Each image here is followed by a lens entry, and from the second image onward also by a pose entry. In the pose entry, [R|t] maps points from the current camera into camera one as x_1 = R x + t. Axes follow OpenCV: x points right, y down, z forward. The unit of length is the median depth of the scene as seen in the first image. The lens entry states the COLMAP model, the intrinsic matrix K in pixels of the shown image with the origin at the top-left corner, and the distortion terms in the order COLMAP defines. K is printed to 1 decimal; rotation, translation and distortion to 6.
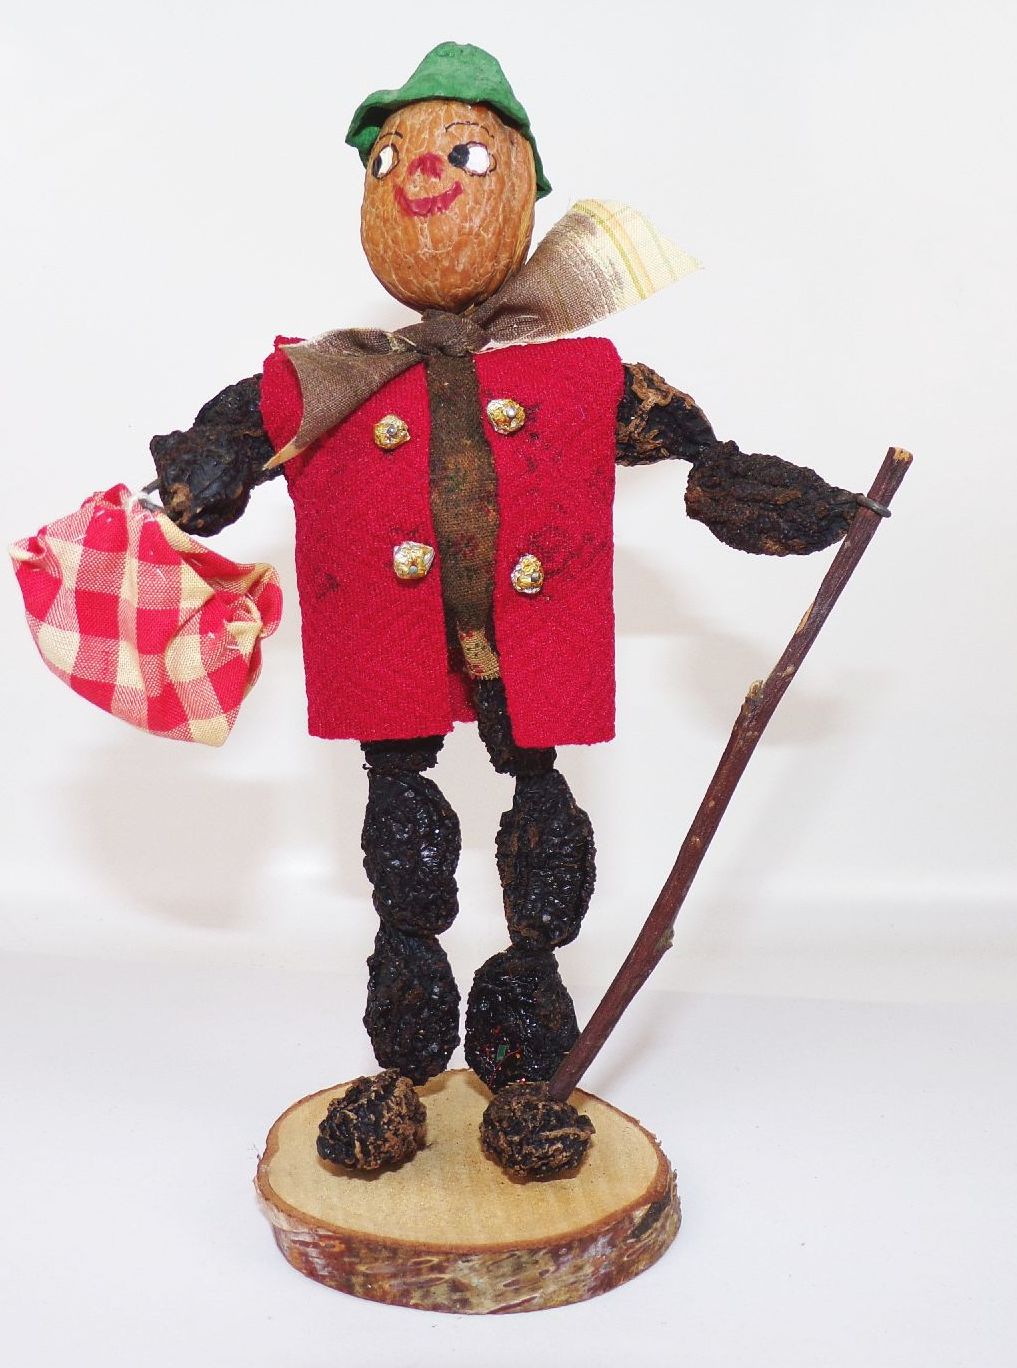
lens RADIAL K [[1170.2, 0, 508.5], [0, 1170.2, 684.0], [0, 0, 1]] dist [0.002380, -0.007587]
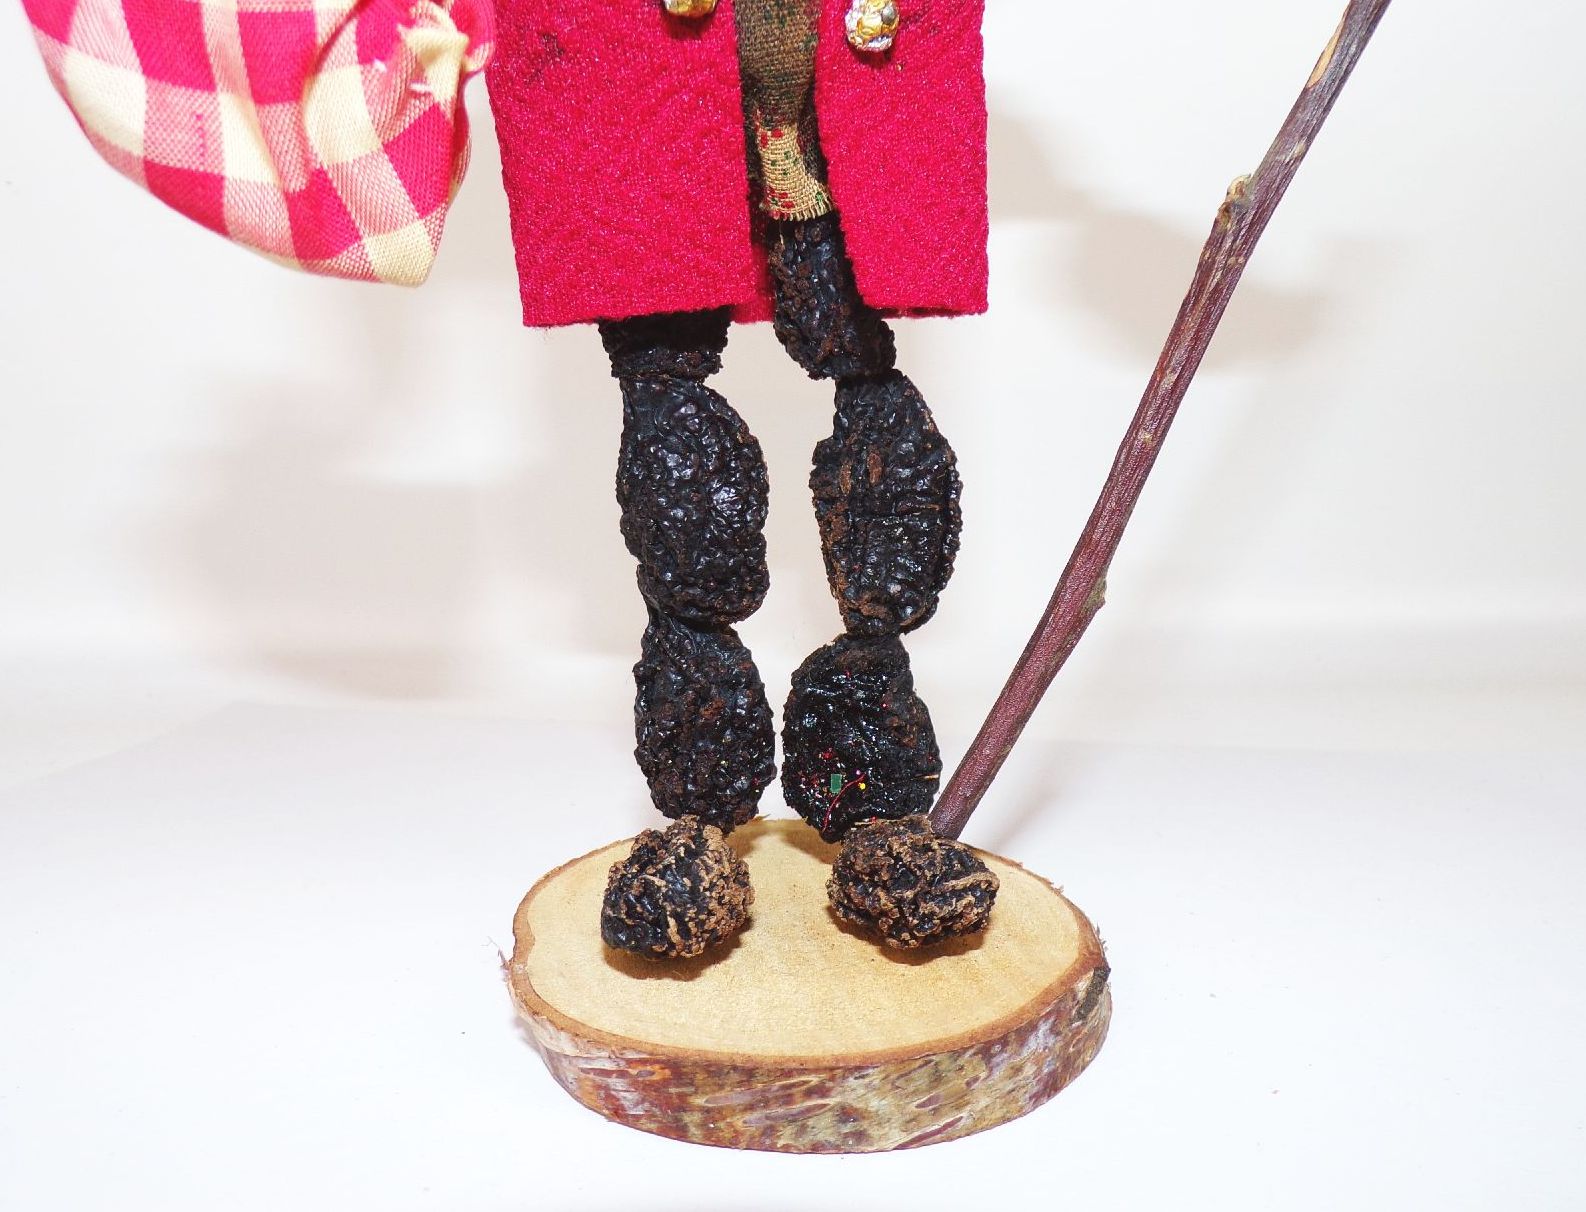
lens RADIAL K [[1353.2, 0, 793.0], [0, 1353.2, 606.0], [0, 0, 1]] dist [0.010040, 0.004970]
pose [[0.995525, -0.068324, 0.065285, -0.095031], [0.057941, 0.987067, 0.149468, 0.105875], [-0.074653, -0.145016, 0.986609, 0.264392]]
